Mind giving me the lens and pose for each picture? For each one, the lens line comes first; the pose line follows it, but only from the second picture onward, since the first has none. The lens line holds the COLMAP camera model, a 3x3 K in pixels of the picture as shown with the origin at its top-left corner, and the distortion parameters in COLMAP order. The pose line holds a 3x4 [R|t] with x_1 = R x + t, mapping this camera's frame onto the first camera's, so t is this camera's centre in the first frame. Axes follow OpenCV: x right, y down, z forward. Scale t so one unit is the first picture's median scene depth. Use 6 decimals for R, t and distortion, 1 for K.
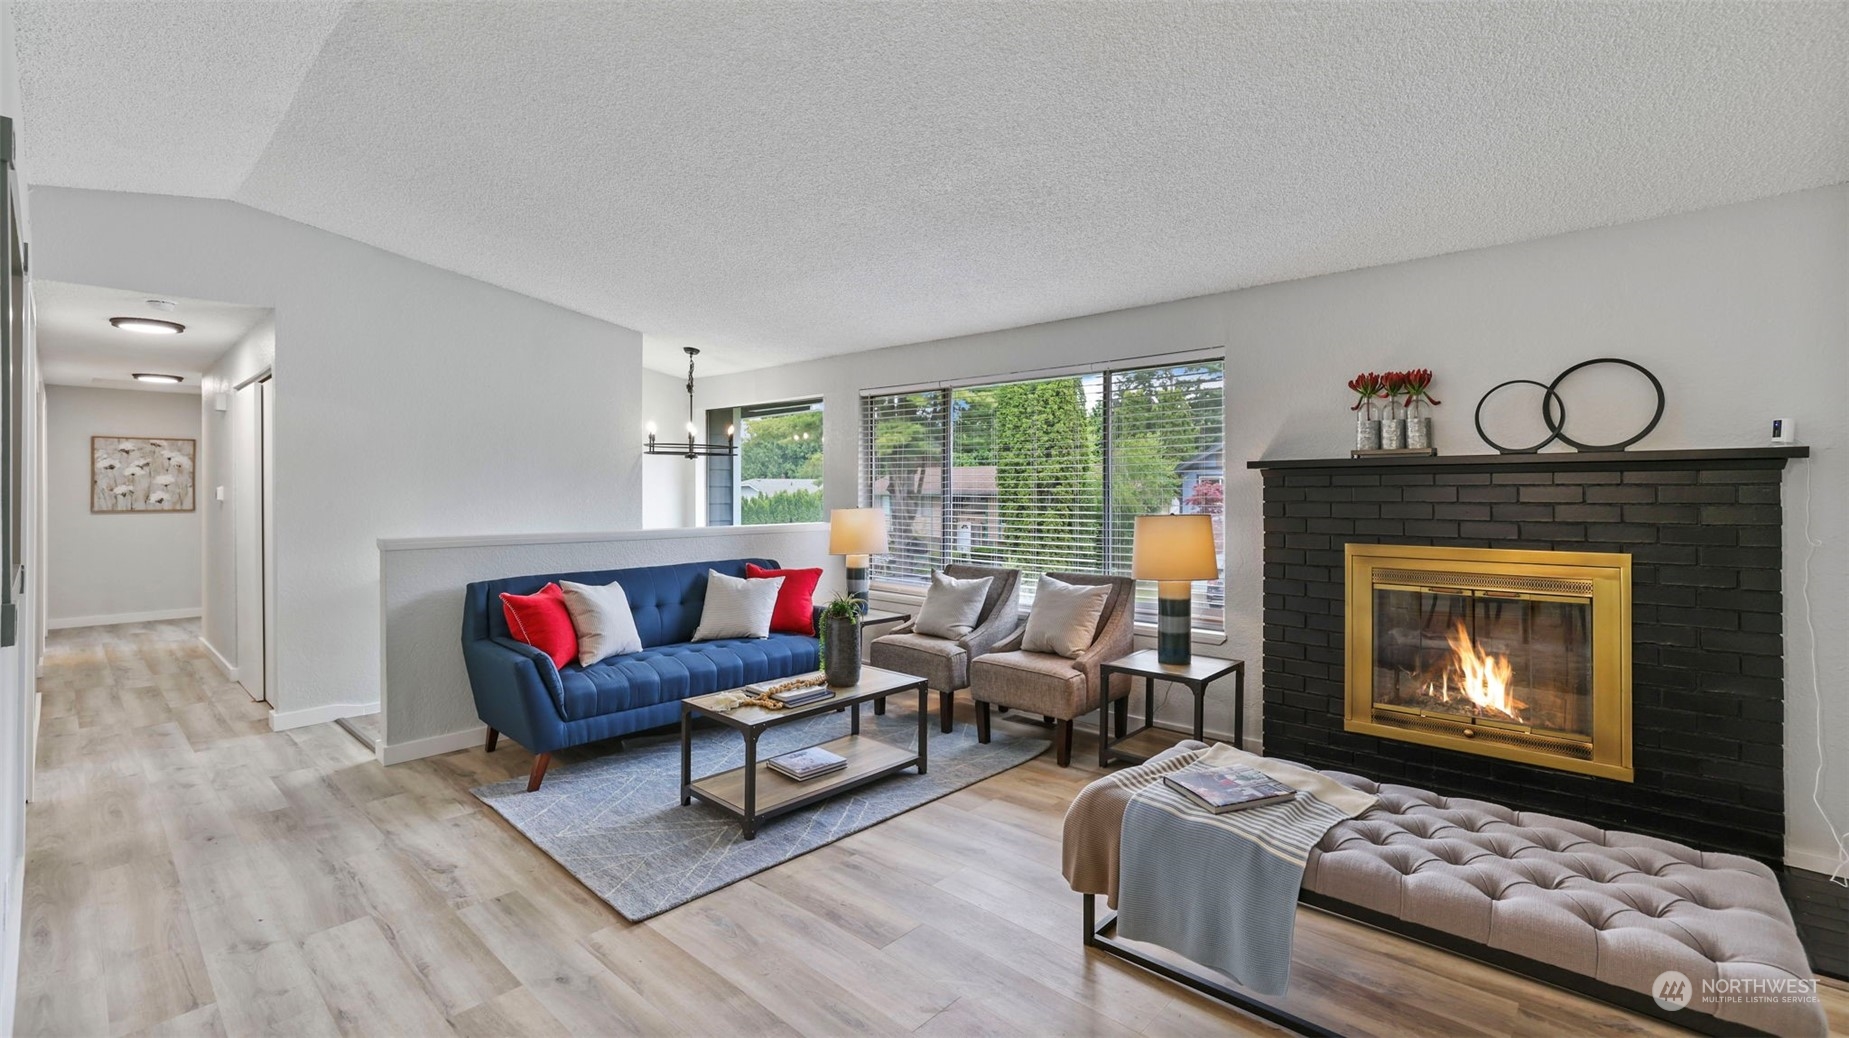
lens RADIAL K [[796.7, 0, 912.5], [0, 796.7, 499.1], [0, 0, 1]] dist [-0.037809, 0.019003]
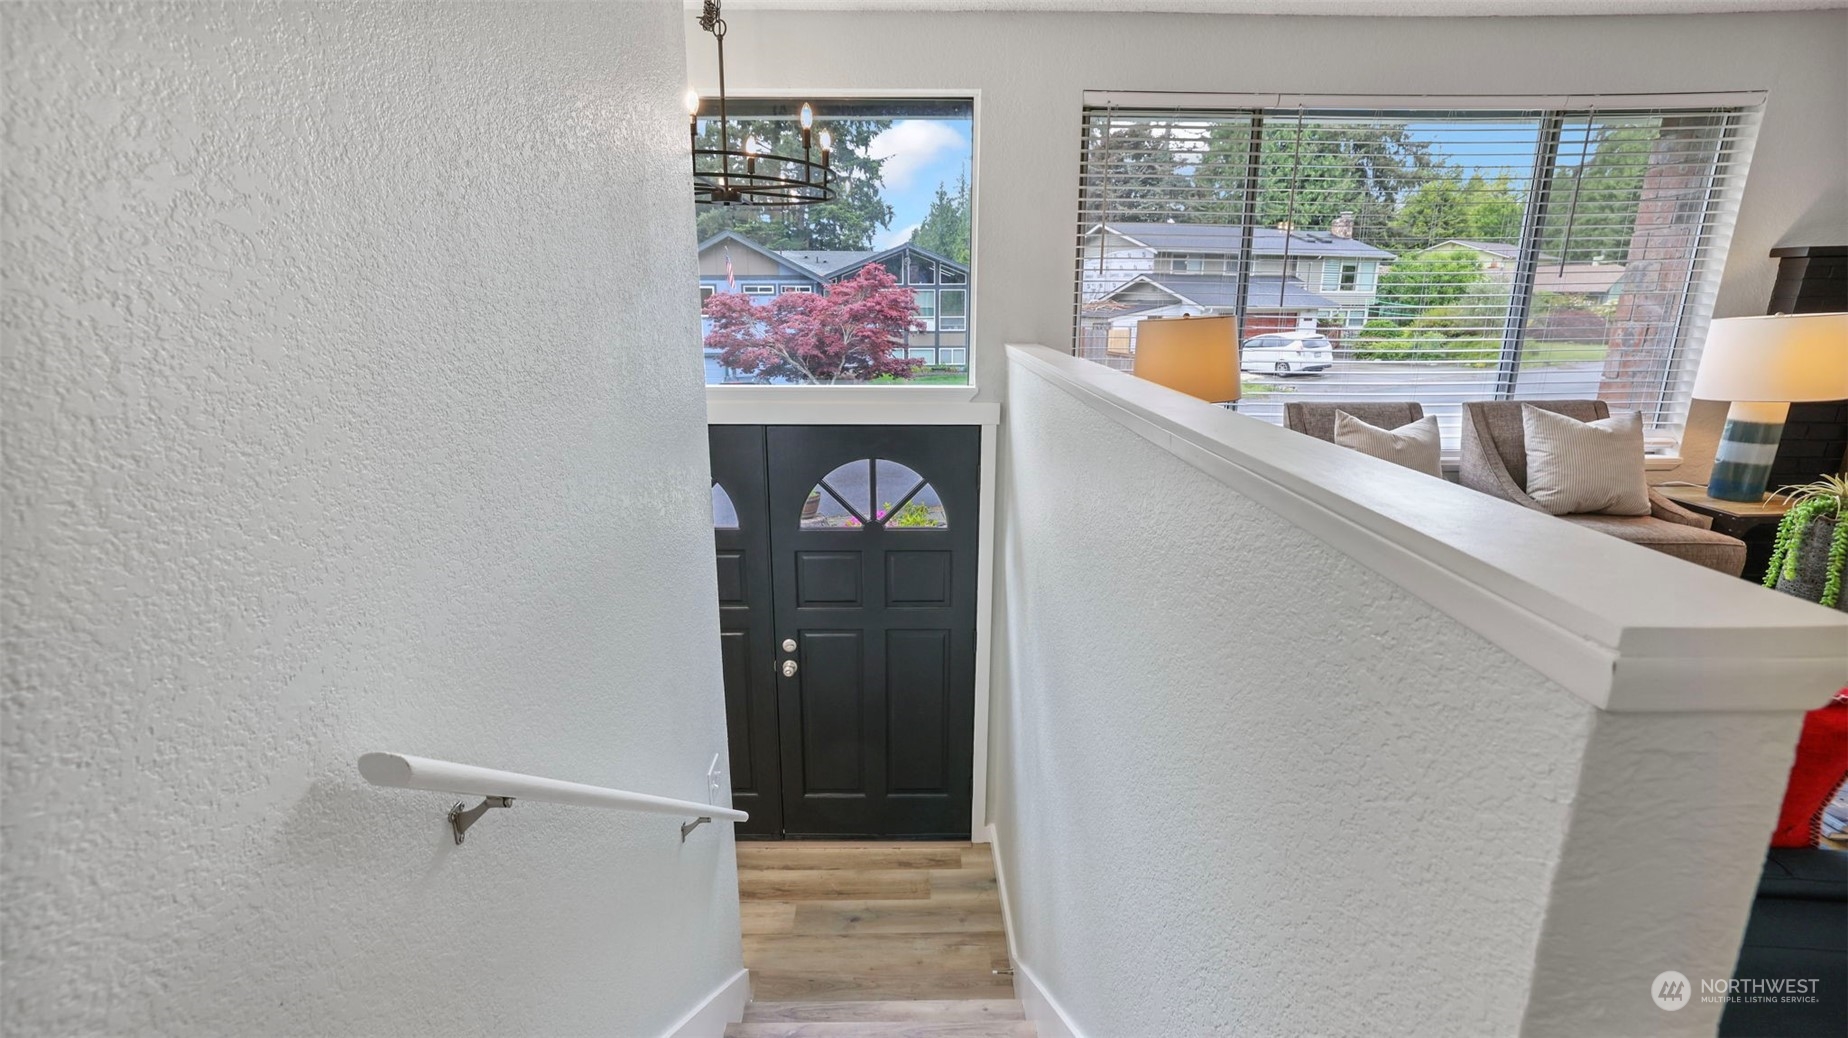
lens RADIAL K [[796.2, 0, 912.0], [0, 796.2, 499.1], [0, 0, 1]] dist [-0.037809, 0.019003]
pose [[0.727893, -0.163222, 0.665981, -1.167234], [0.008936, 0.973431, 0.228807, 0.018180], [-0.685633, -0.160596, 0.710012, 1.413946]]
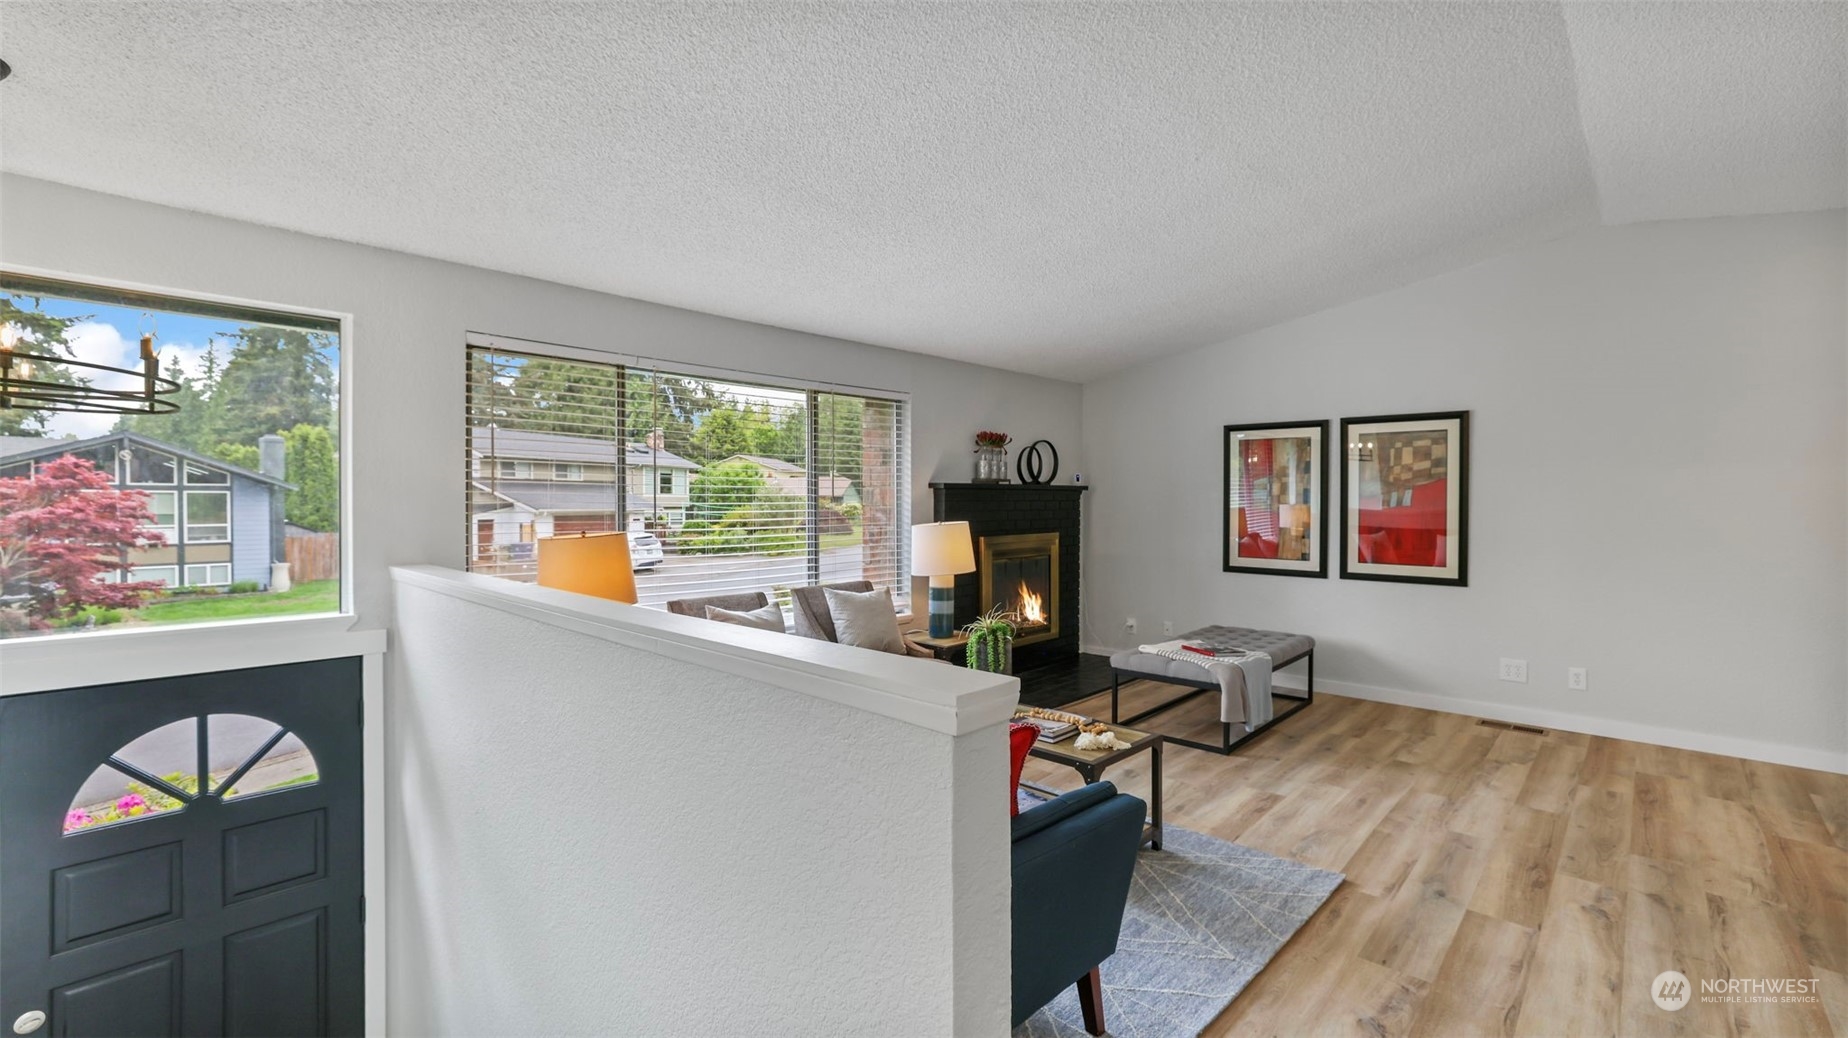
lens RADIAL K [[796.2, 0, 912.0], [0, 796.2, 499.1], [0, 0, 1]] dist [-0.037809, 0.019003]
pose [[0.012574, 0.007218, 0.999895, -1.351562], [0.014169, 0.999872, -0.007396, -0.012286], [-0.999821, 0.014260, 0.012470, 1.440287]]
